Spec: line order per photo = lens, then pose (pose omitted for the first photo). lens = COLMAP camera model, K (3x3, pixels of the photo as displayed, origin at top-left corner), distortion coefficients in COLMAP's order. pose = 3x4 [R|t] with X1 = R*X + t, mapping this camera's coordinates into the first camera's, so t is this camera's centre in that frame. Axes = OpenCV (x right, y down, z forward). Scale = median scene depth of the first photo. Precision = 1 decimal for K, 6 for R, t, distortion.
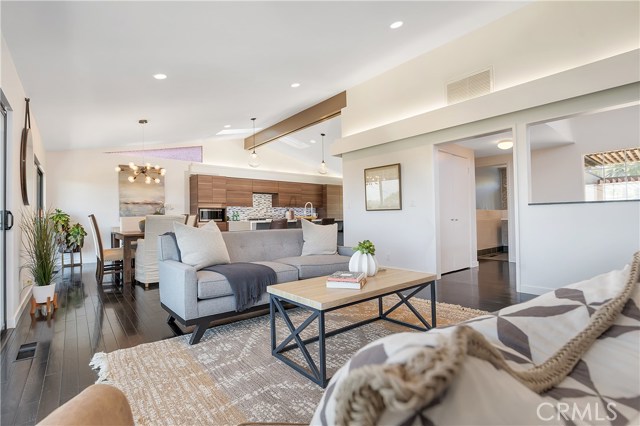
lens RADIAL K [[307.2, 0, 319.7], [0, 307.2, 214.3], [0, 0, 1]] dist [-0.001331, 0.000062]
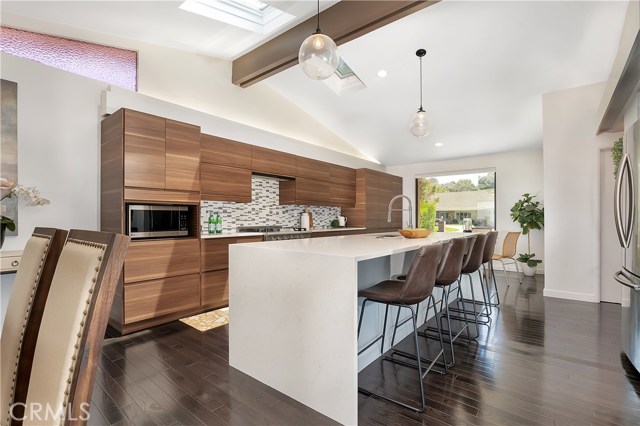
lens RADIAL K [[307.2, 0, 317.4], [0, 307.2, 211.1], [0, 0, 1]] dist [-0.001331, 0.000062]
pose [[0.976758, 0.016683, 0.213696, -0.223378], [-0.013763, 0.999791, -0.015145, -0.006209], [-0.213904, 0.011852, 0.976783, 0.528117]]
